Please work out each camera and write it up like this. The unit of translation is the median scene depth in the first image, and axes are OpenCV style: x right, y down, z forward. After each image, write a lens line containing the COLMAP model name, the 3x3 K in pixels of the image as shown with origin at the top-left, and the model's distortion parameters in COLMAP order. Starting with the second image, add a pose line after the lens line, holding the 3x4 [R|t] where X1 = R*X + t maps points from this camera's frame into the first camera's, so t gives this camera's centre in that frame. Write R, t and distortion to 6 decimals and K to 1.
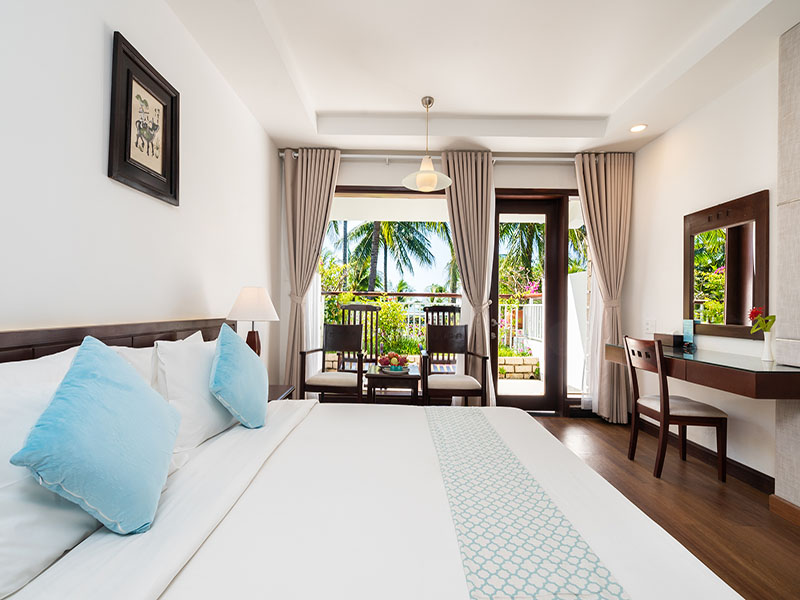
lens RADIAL K [[364.4, 0, 396.6], [0, 364.4, 300.5], [0, 0, 1]] dist [-0.001191, -0.000078]
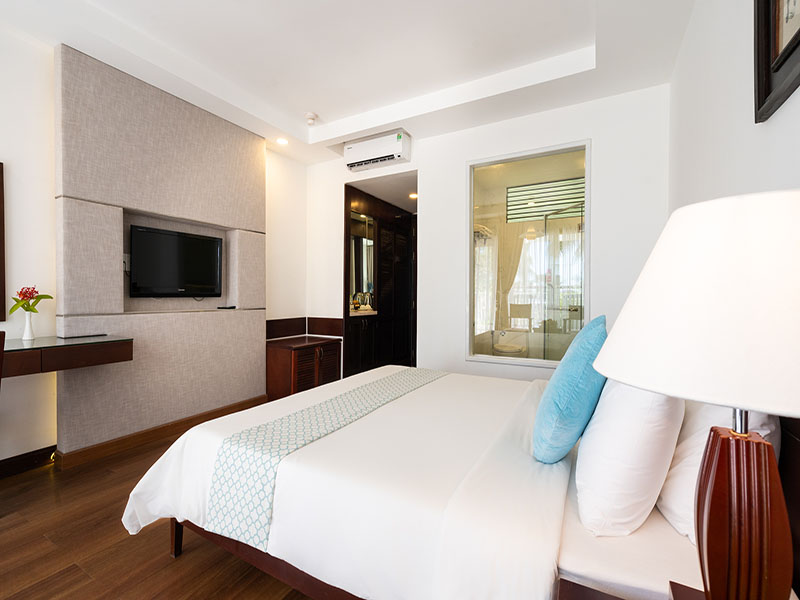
lens RADIAL K [[364.4, 0, 400.1], [0, 364.4, 297.8], [0, 0, 1]] dist [-0.001191, -0.000078]
pose [[-0.874252, -0.023476, 0.484905, -0.239902], [-0.025859, 0.999664, 0.001775, 0.010435], [-0.484784, -0.010988, -0.874565, 0.861904]]
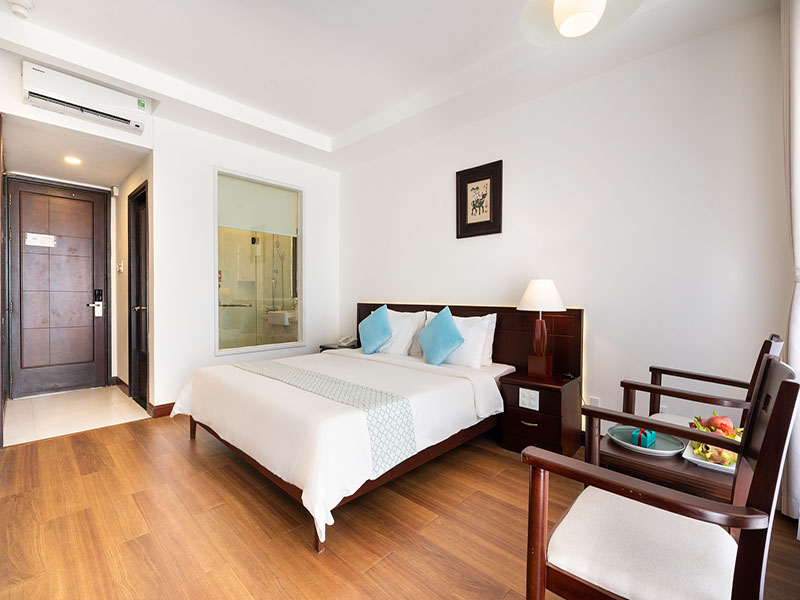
lens RADIAL K [[364.4, 0, 391.9], [0, 364.4, 296.7], [0, 0, 1]] dist [-0.001191, -0.000078]
pose [[-0.685903, -0.015414, -0.727530, 0.484356], [-0.004653, 0.999848, -0.016797, 0.023833], [0.727678, -0.008136, -0.685870, 0.984186]]
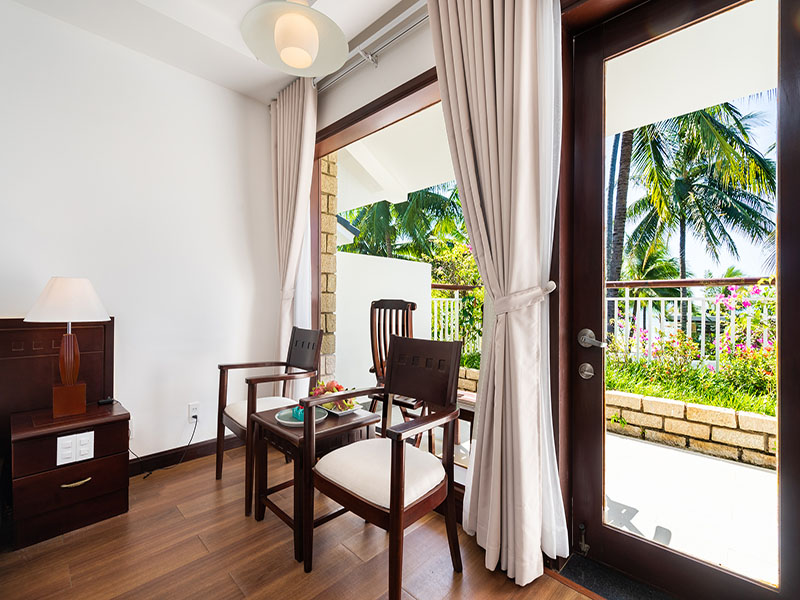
lens RADIAL K [[364.4, 0, 391.2], [0, 364.4, 299.0], [0, 0, 1]] dist [-0.001191, -0.000078]
pose [[0.714527, -0.022412, -0.699248, 0.440050], [0.017406, 0.999747, -0.014257, 0.021872], [0.699391, -0.001984, 0.714737, 0.639373]]
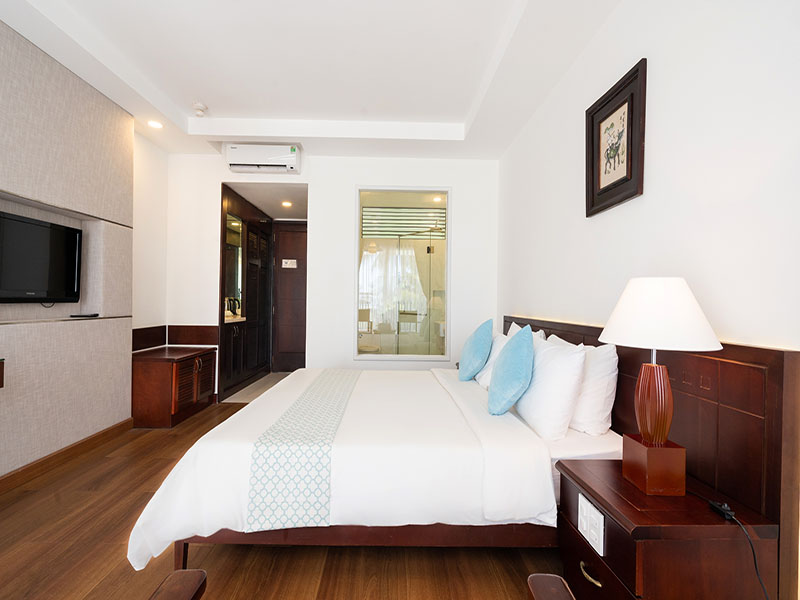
lens RADIAL K [[364.4, 0, 395.1], [0, 364.4, 299.1], [0, 0, 1]] dist [-0.001191, -0.000078]
pose [[-0.999189, -0.032190, -0.024197, -0.014991], [-0.031693, 0.999284, -0.020653, 0.009774], [0.024844, -0.019869, -0.999494, 1.036613]]
